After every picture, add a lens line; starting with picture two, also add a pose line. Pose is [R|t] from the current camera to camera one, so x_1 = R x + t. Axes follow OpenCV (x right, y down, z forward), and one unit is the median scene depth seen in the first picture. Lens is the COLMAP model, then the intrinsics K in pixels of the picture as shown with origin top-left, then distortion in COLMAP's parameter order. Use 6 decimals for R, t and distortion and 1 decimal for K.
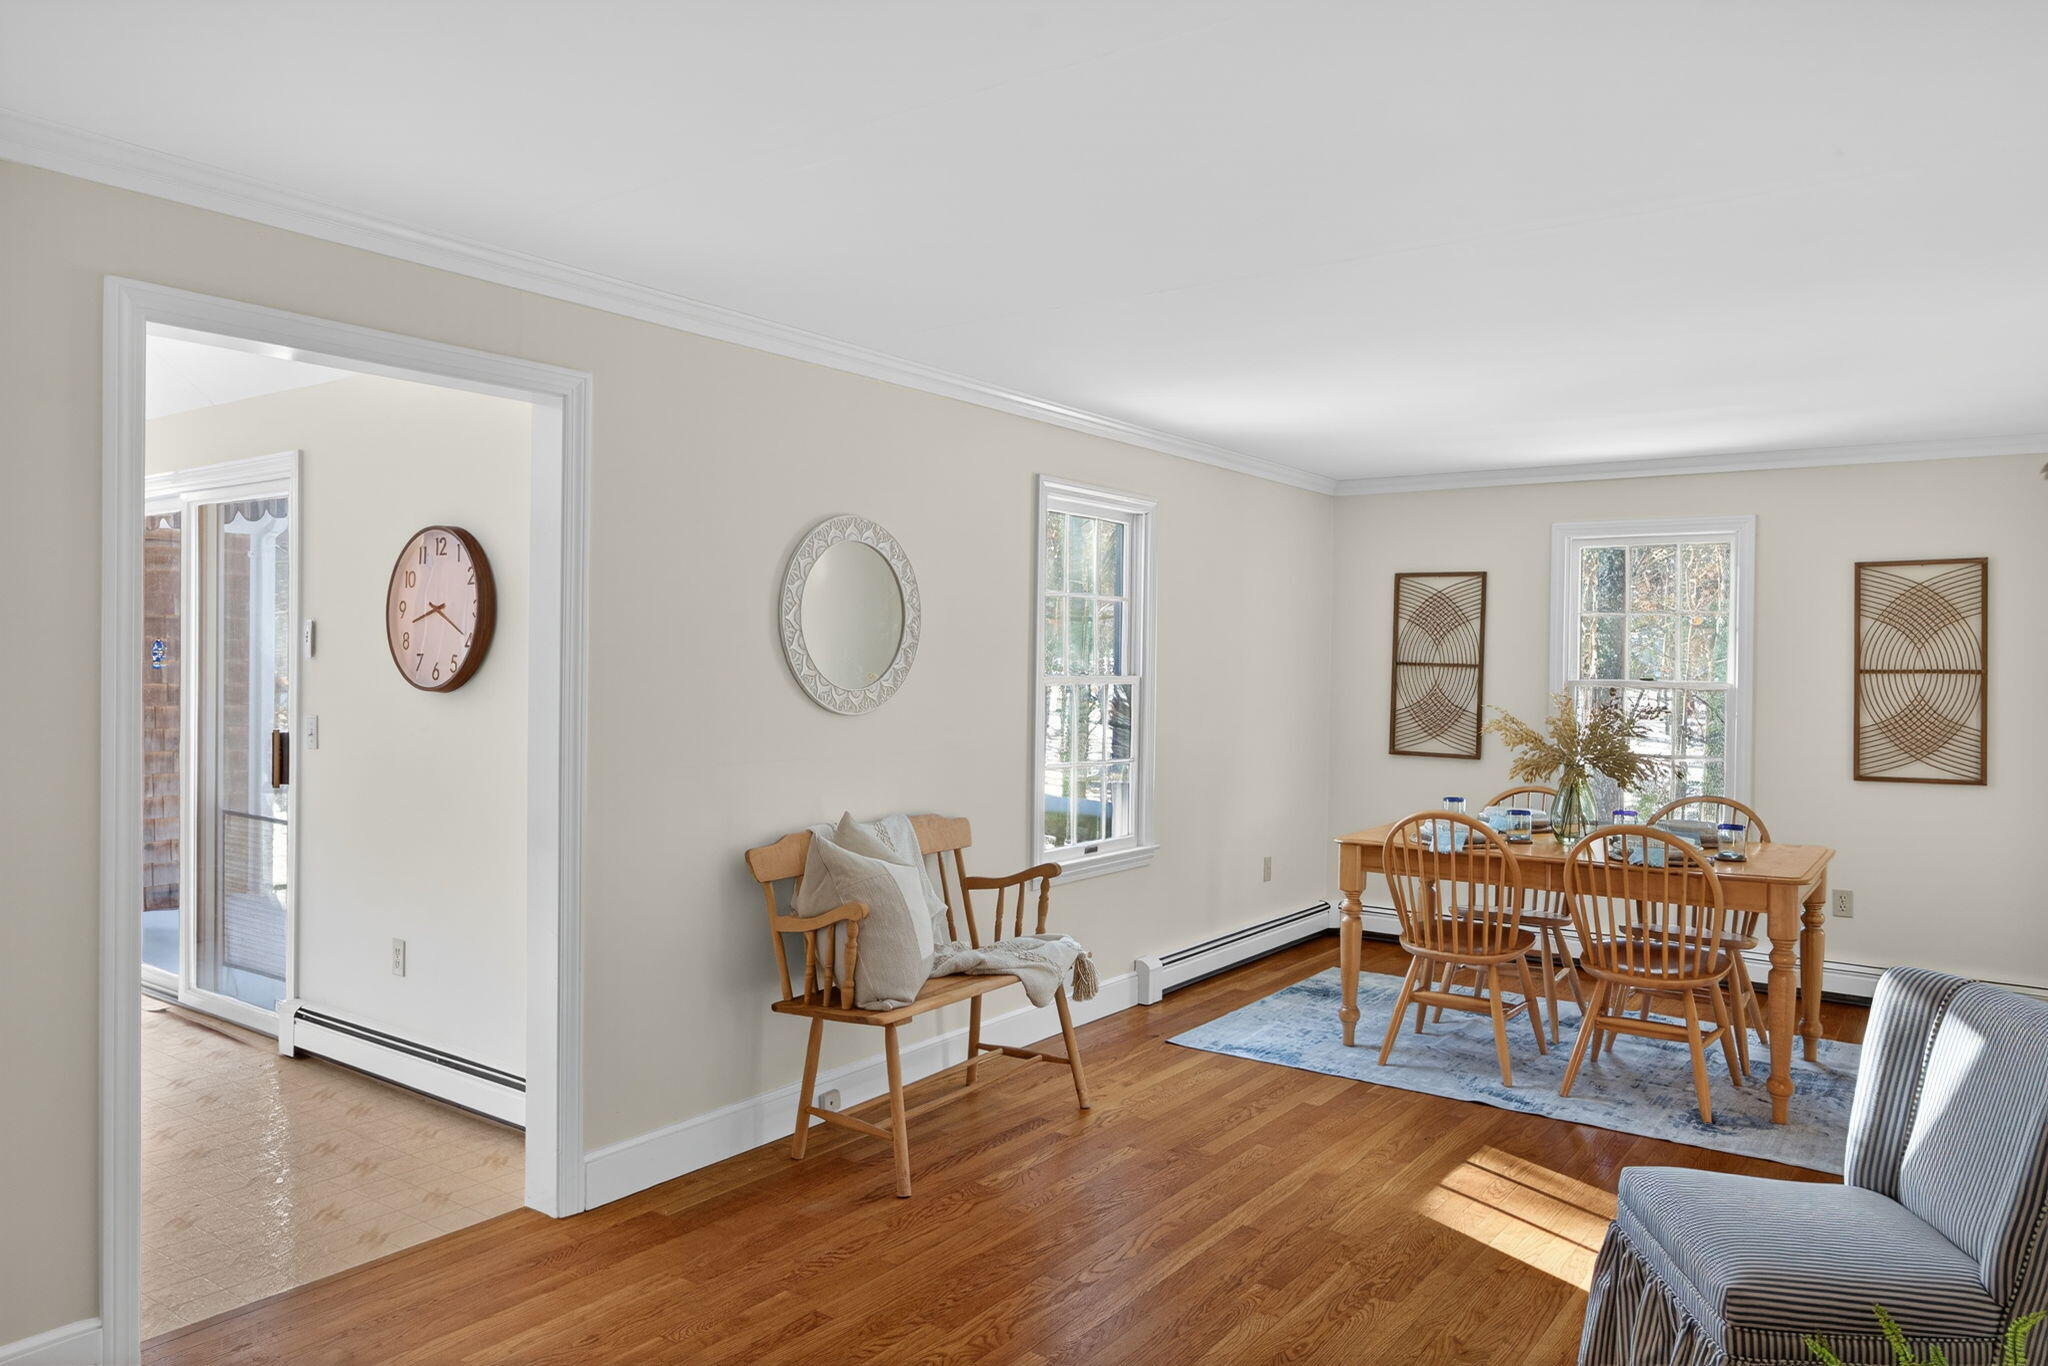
lens RADIAL K [[1392.1, 0, 1019.0], [0, 1392.1, 671.2], [0, 0, 1]] dist [-0.020100, 0.026991]
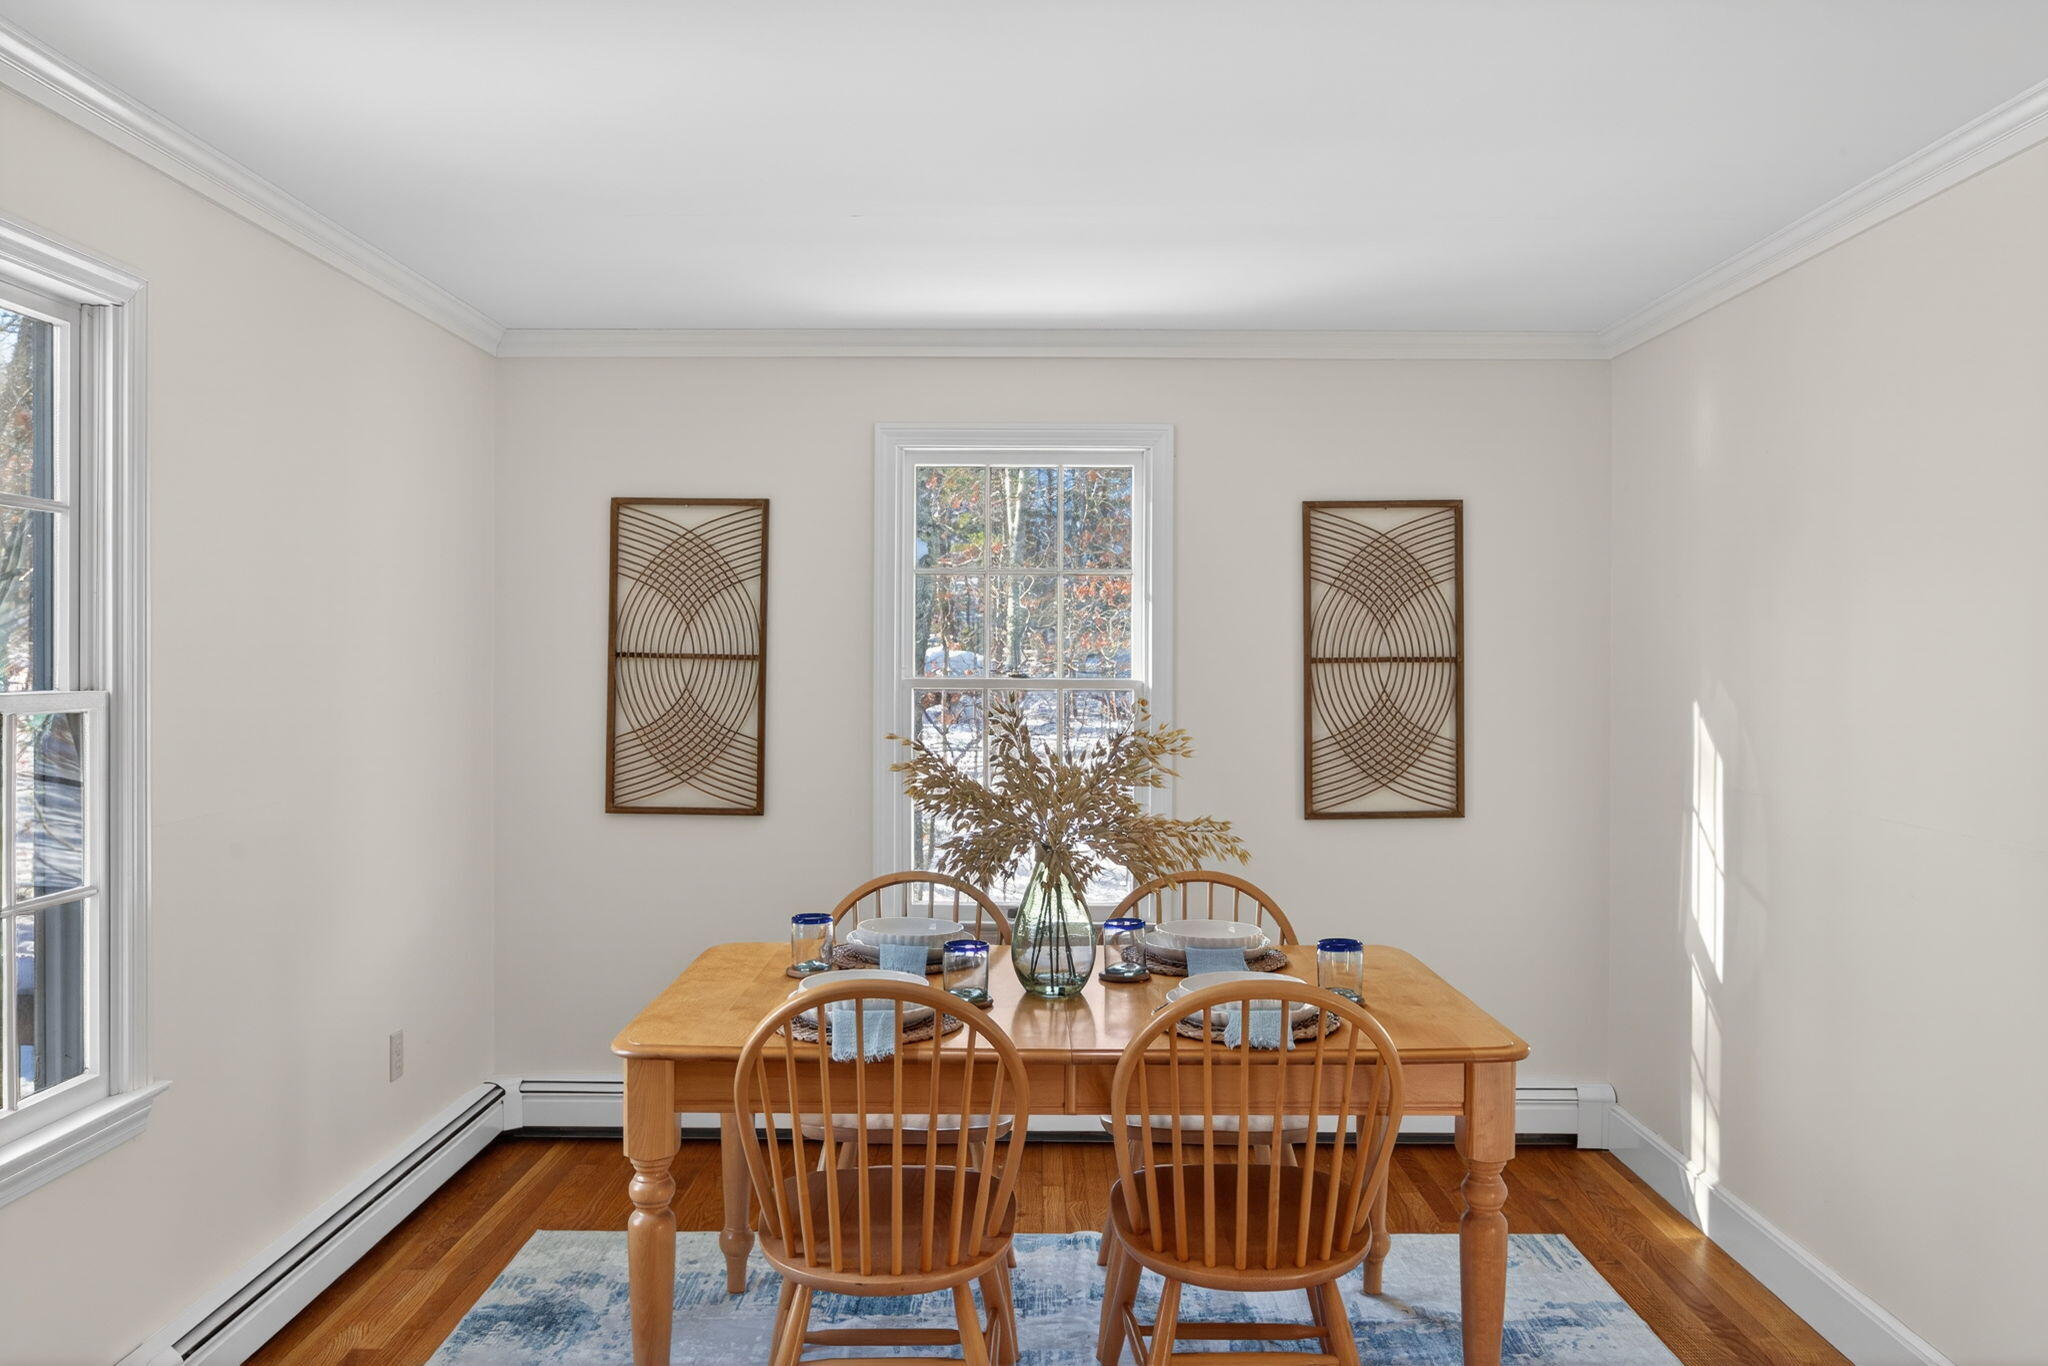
lens RADIAL K [[1569.4, 0, 1020.0], [0, 1569.4, 679.0], [0, 0, 1]] dist [-0.026386, 0.006197]
pose [[0.815246, -0.017771, 0.578842, 0.040704], [0.011753, 0.999831, 0.014144, -0.003511], [-0.578995, -0.004728, 0.815317, 0.464553]]
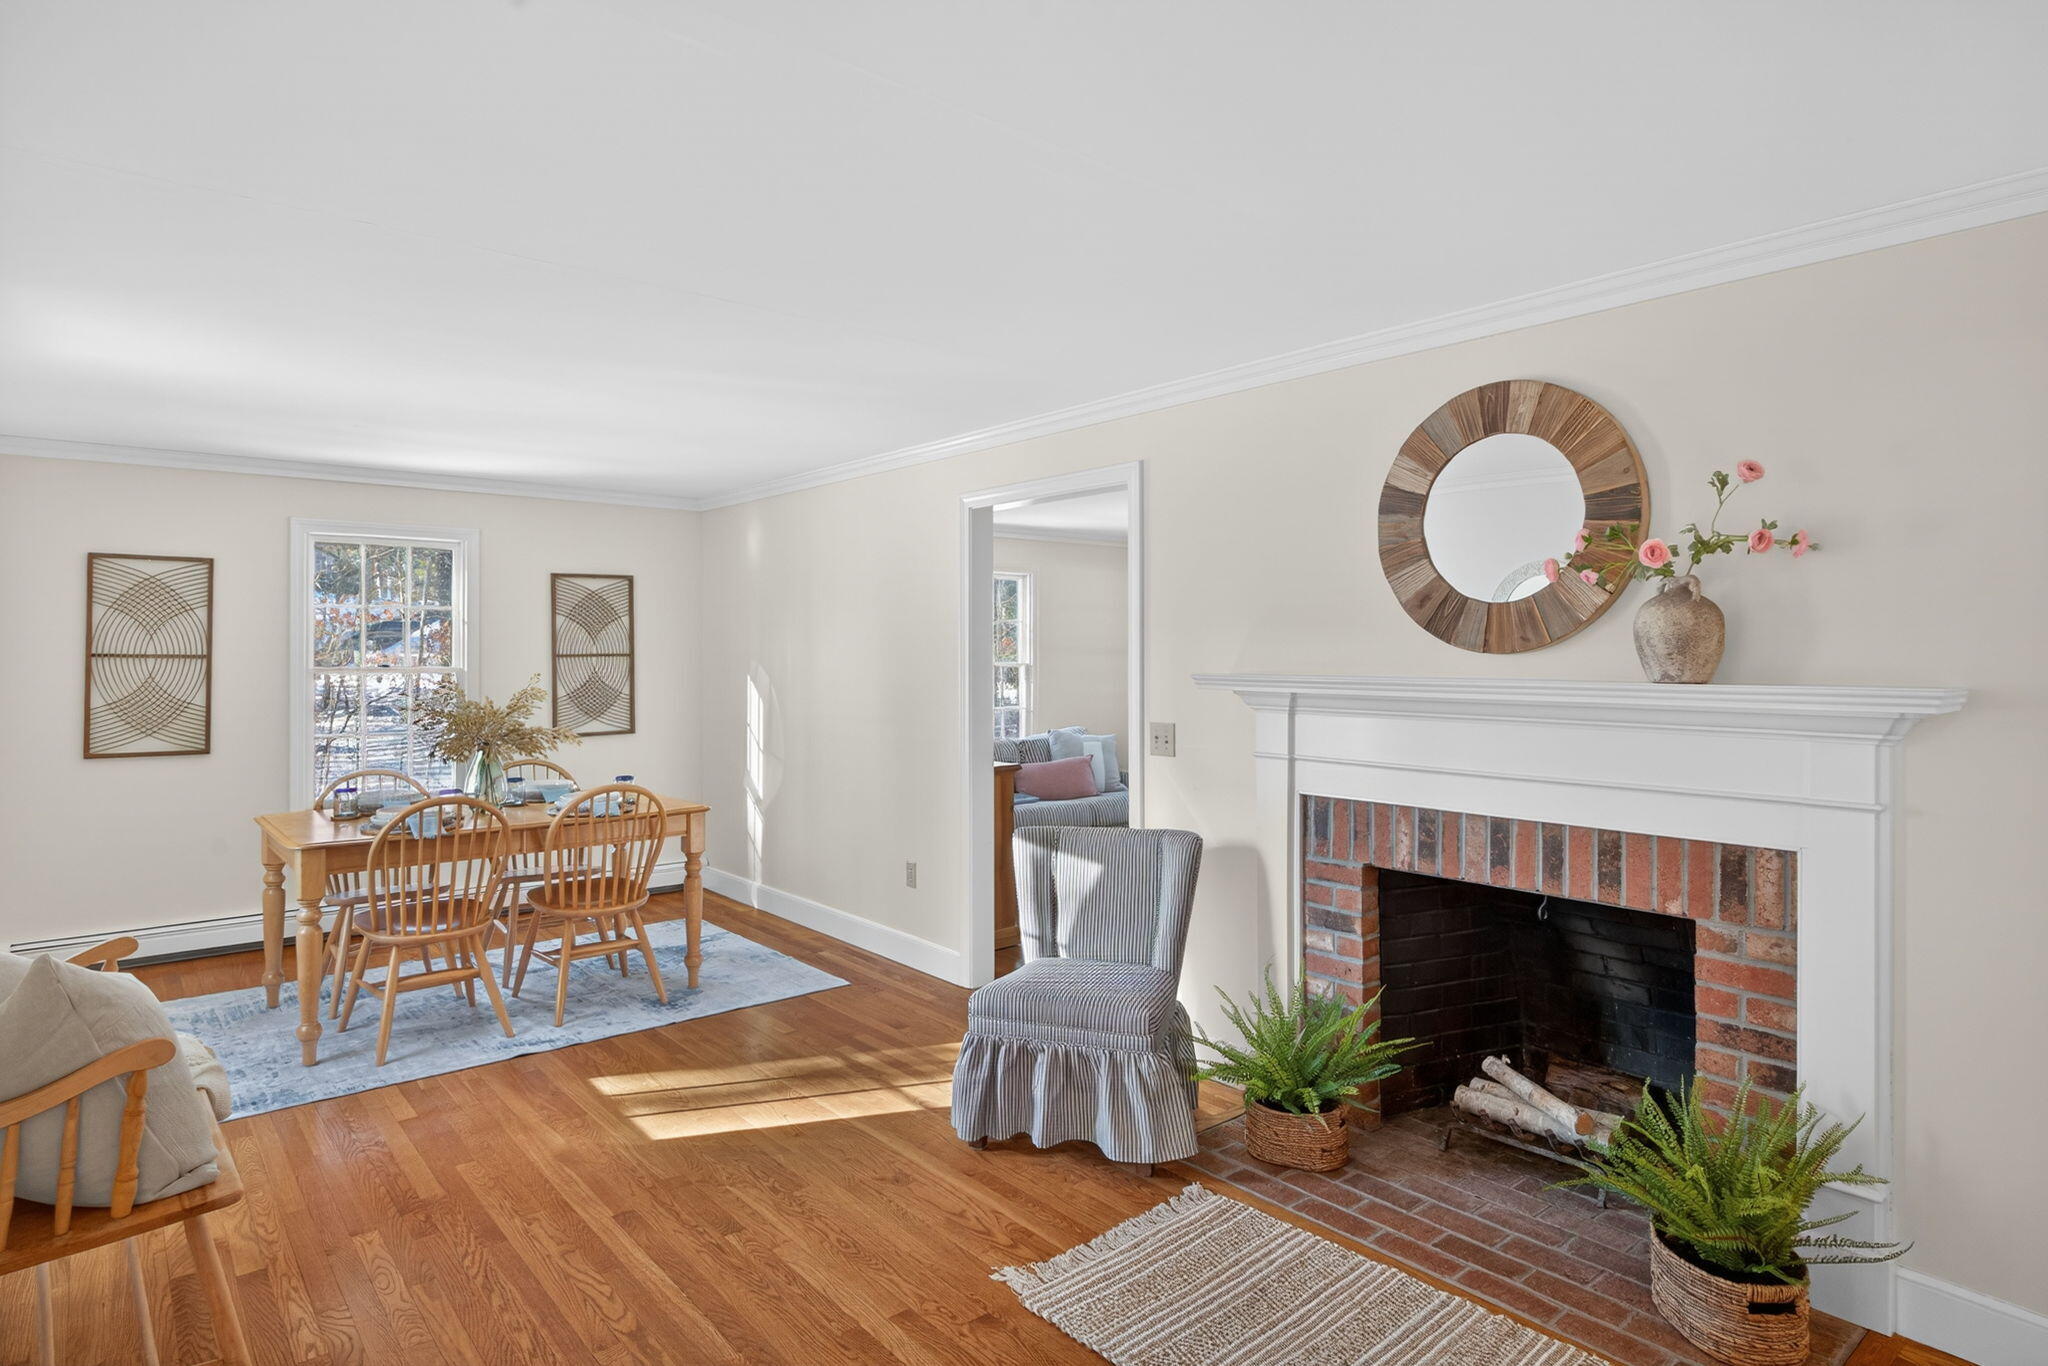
lens RADIAL K [[1130.0, 0, 1020.3], [0, 1130.0, 651.0], [0, 0, 1]] dist [-0.004054, 0.002263]
pose [[0.241812, -0.011226, 0.970258, -0.344032], [0.013688, 0.999873, 0.008157, -0.007562], [-0.970227, 0.011309, 0.241935, 0.317940]]
